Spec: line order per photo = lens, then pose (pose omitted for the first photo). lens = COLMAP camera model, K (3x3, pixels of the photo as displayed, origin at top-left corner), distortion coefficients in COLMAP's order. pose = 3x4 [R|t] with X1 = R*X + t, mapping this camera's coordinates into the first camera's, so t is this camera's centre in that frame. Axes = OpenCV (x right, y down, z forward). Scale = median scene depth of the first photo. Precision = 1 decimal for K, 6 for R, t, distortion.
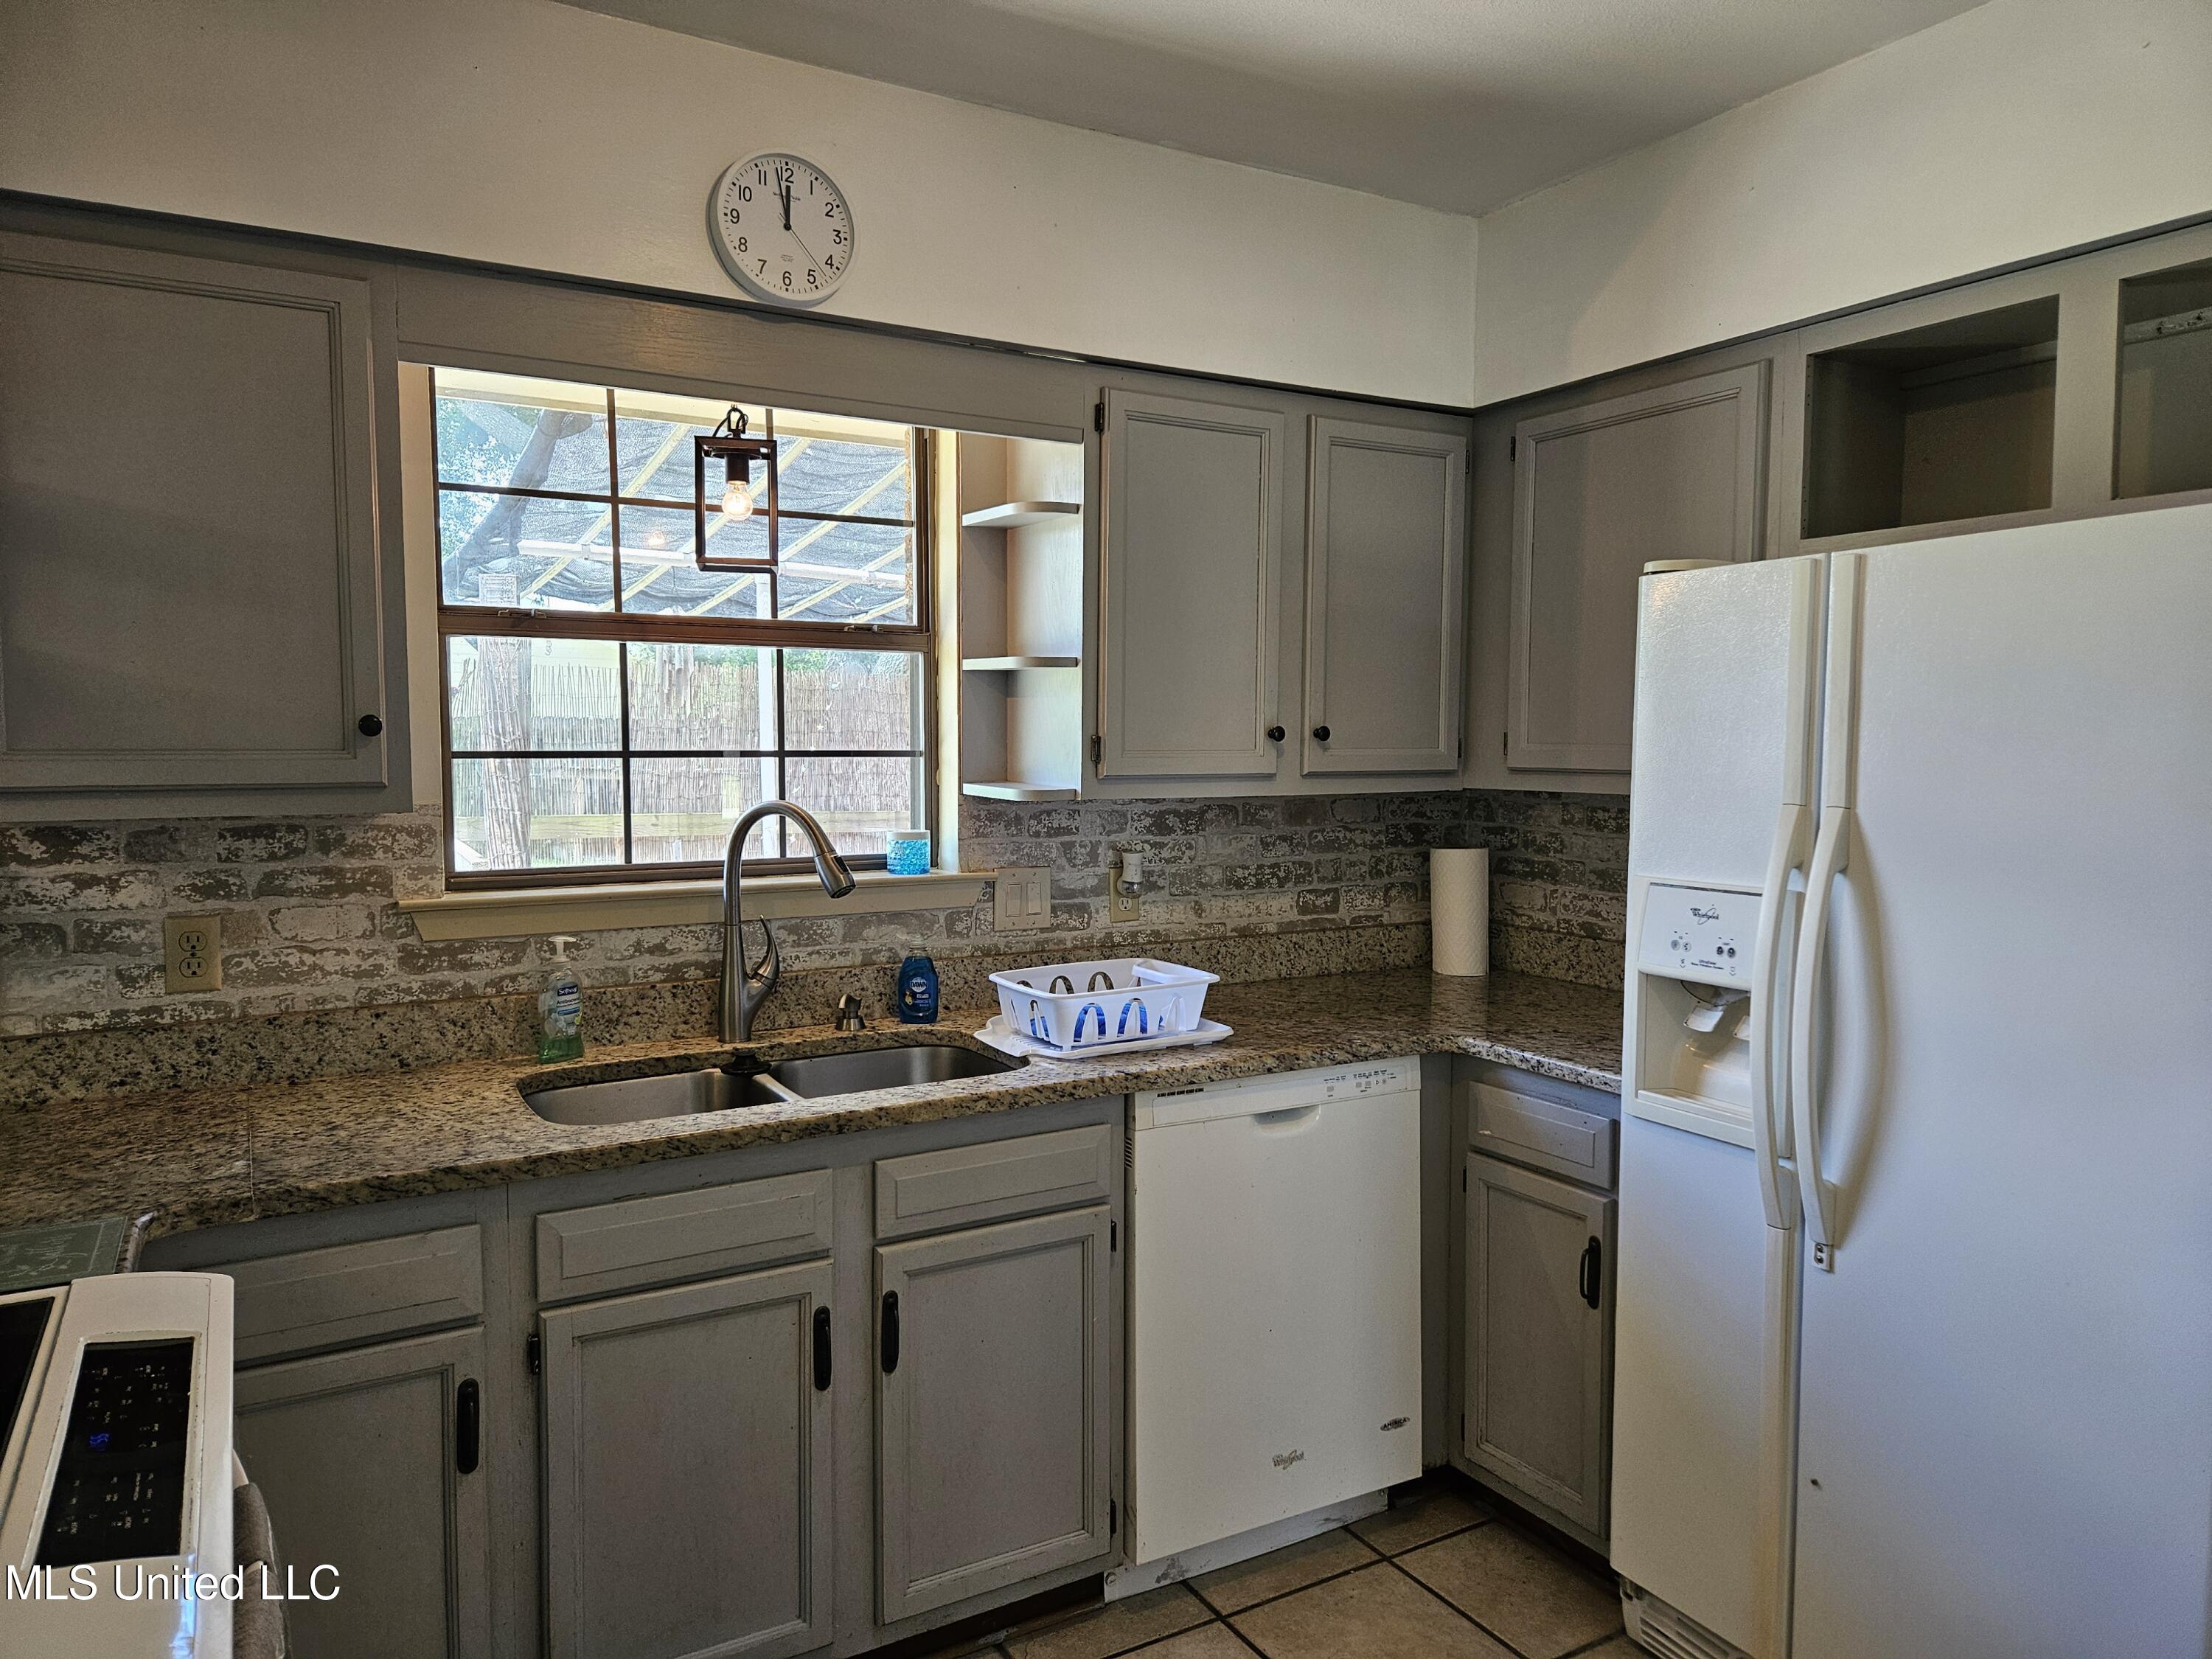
lens RADIAL K [[1474.4, 0, 1106.0], [0, 1474.4, 829.5], [0, 0, 1]] dist [0.063129, -0.032394]
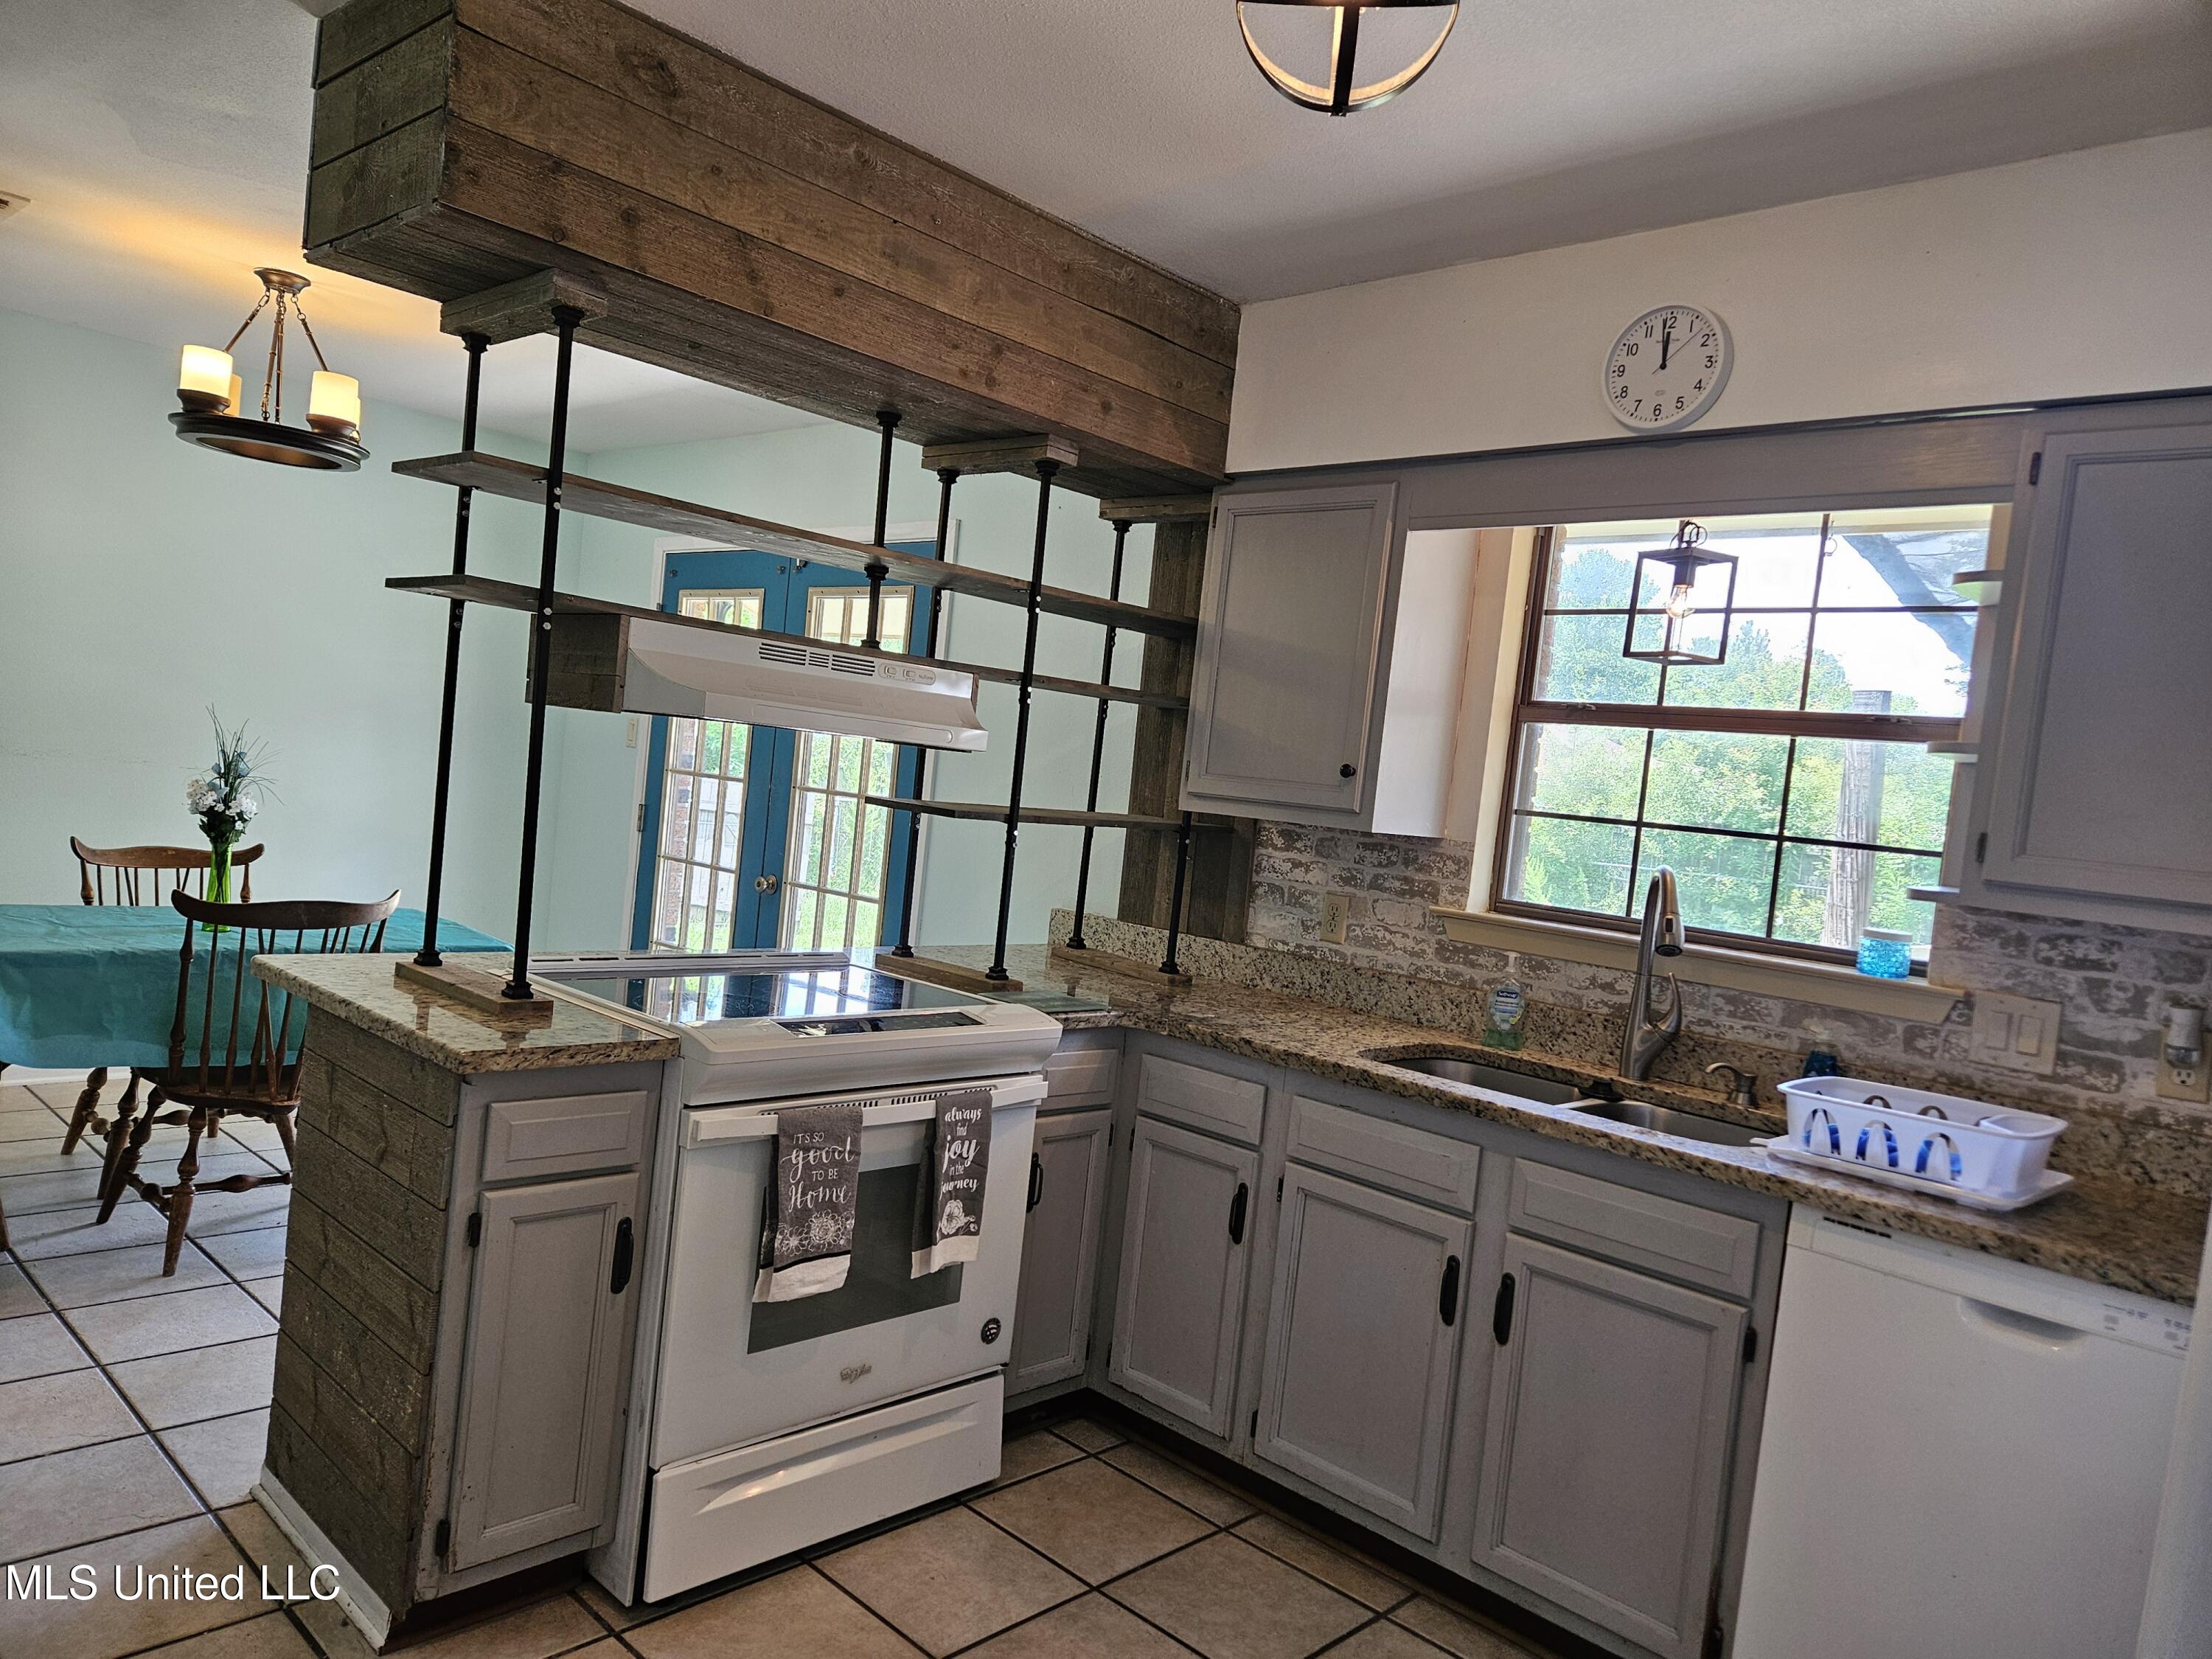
lens RADIAL K [[1479.1, 0, 1101.1], [0, 1479.1, 842.8], [0, 0, 1]] dist [0.086088, -0.073883]
pose [[0.279695, 0.070606, -0.957489, 0.637016], [-0.166840, 0.985693, 0.023949, 0.006150], [0.945482, 0.153049, 0.287473, 0.238308]]
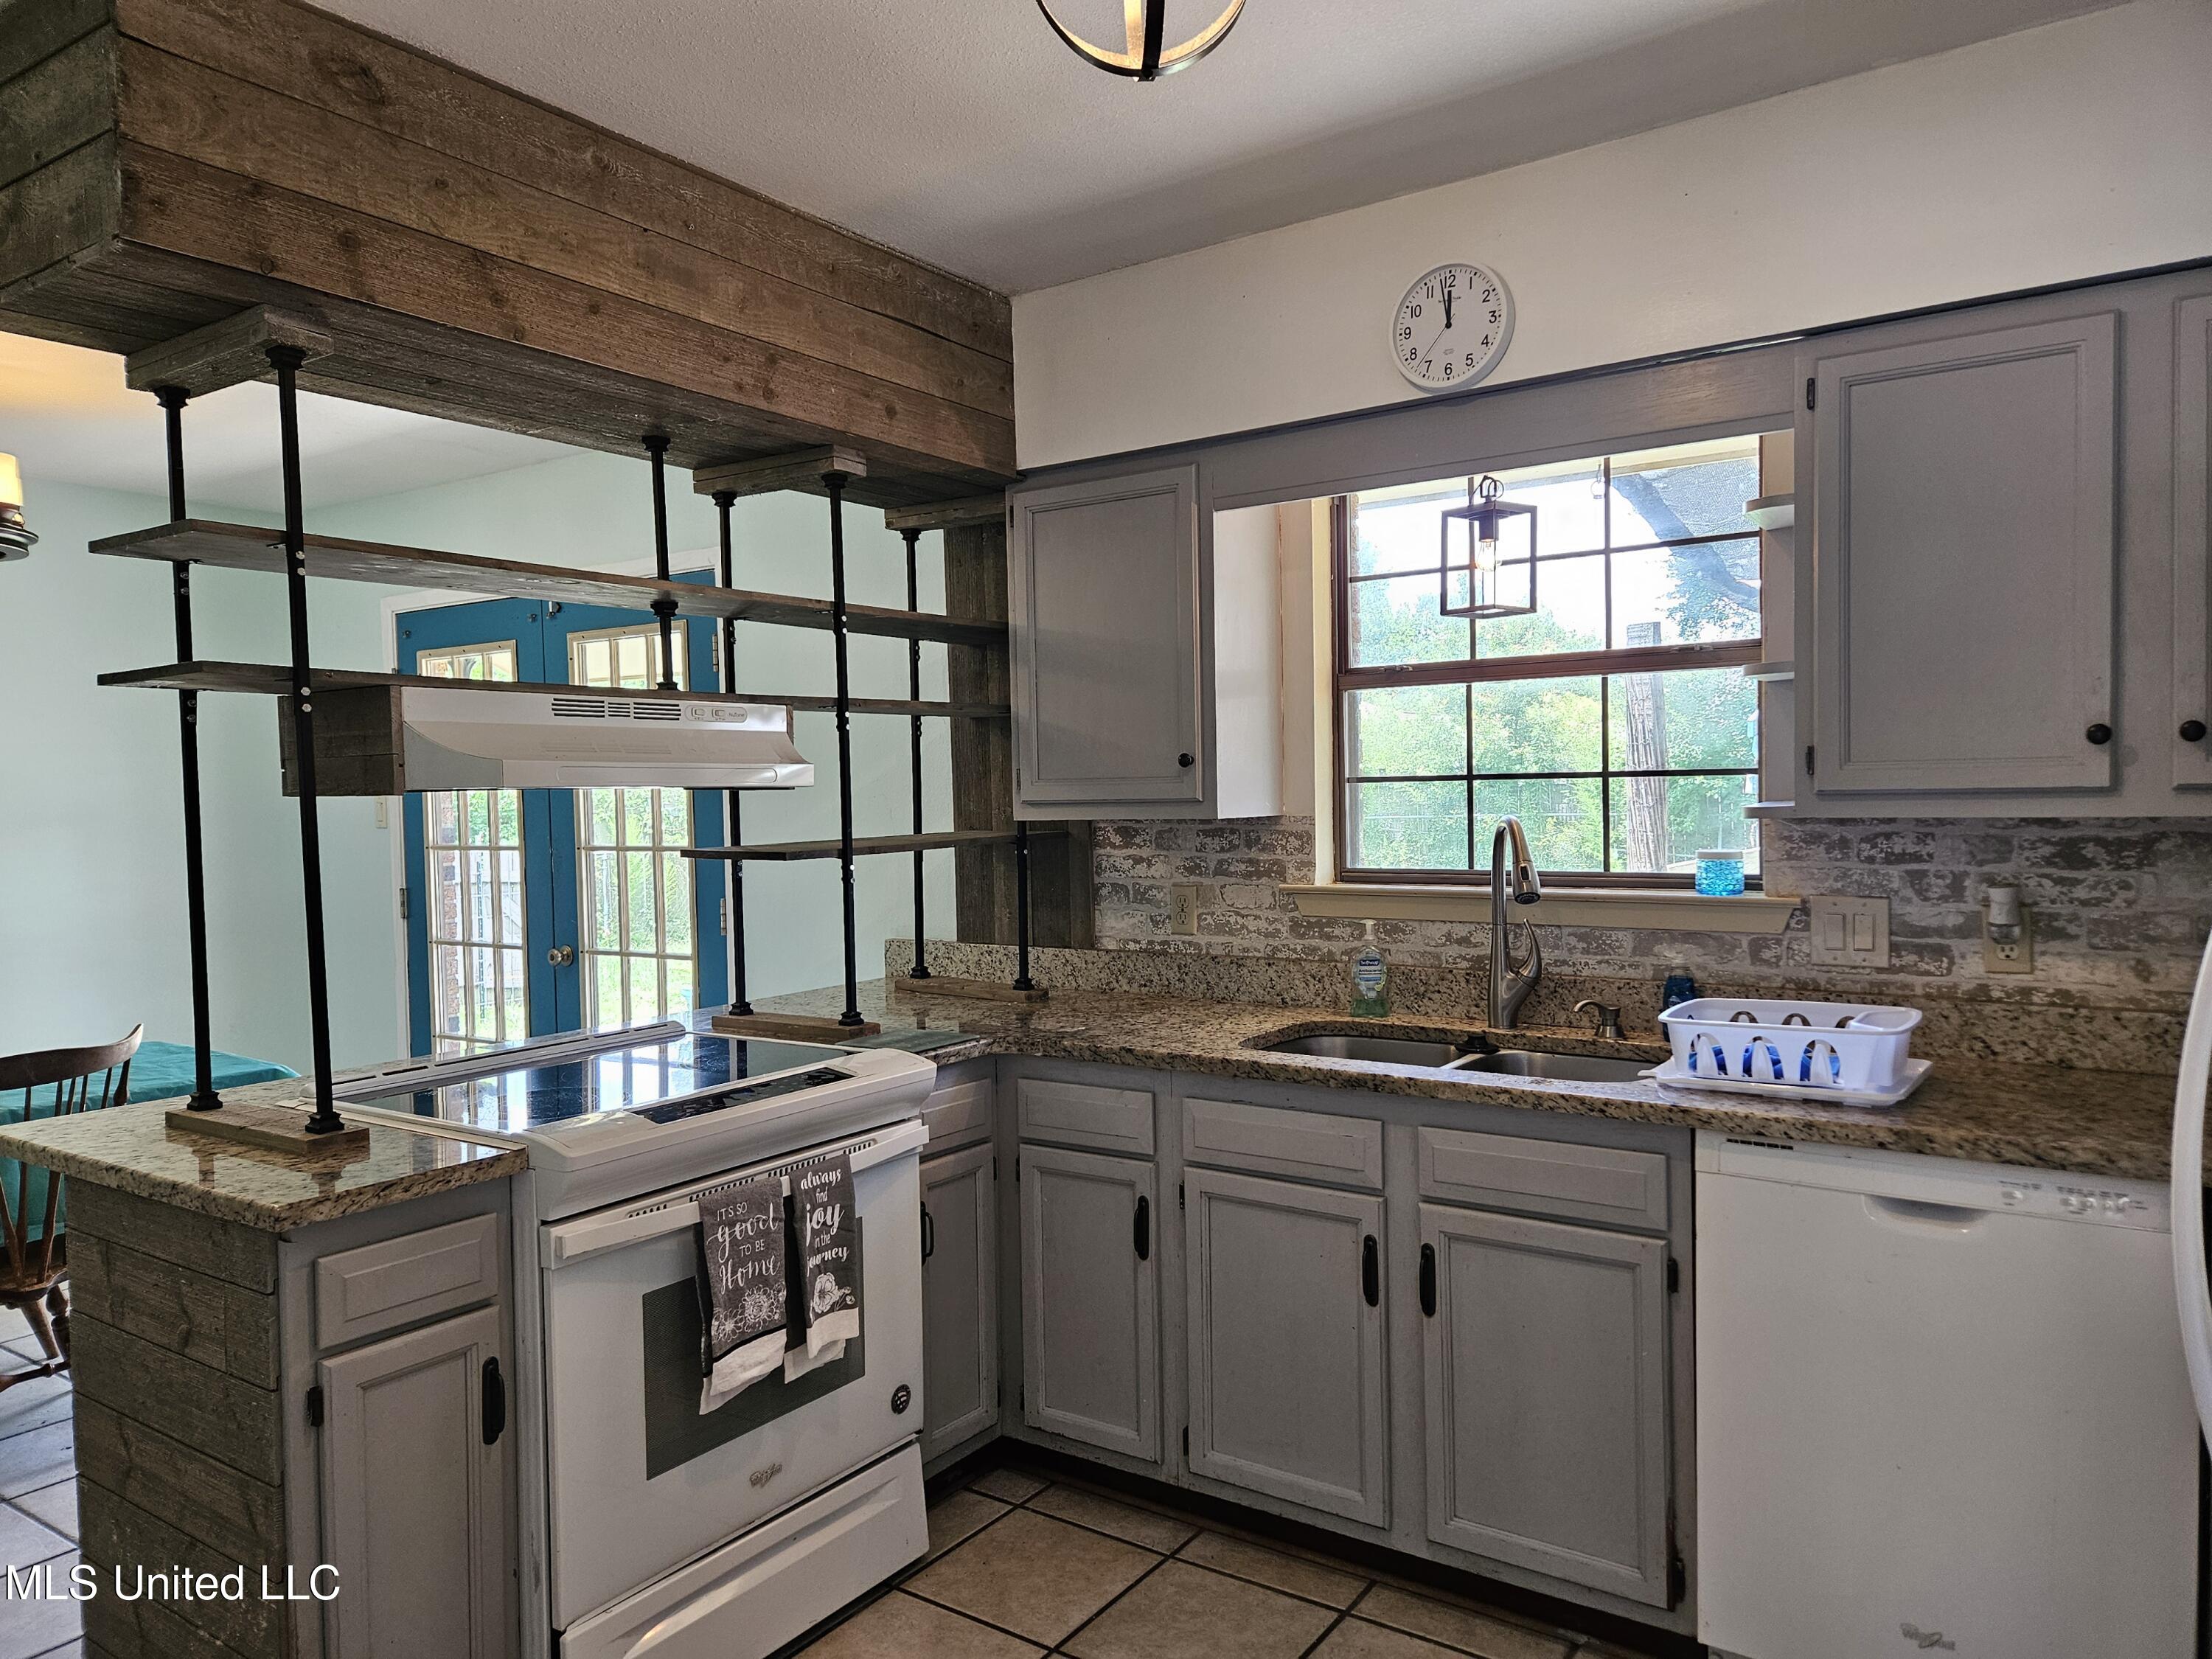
lens RADIAL K [[1481.7, 0, 1110.2], [0, 1481.7, 832.9], [0, 0, 1]] dist [0.076347, -0.063434]
pose [[0.431564, 0.016413, -0.901933, 0.581687], [-0.038508, 0.999258, -0.000241, 0.004917], [0.901260, 0.034836, 0.431876, 0.206422]]
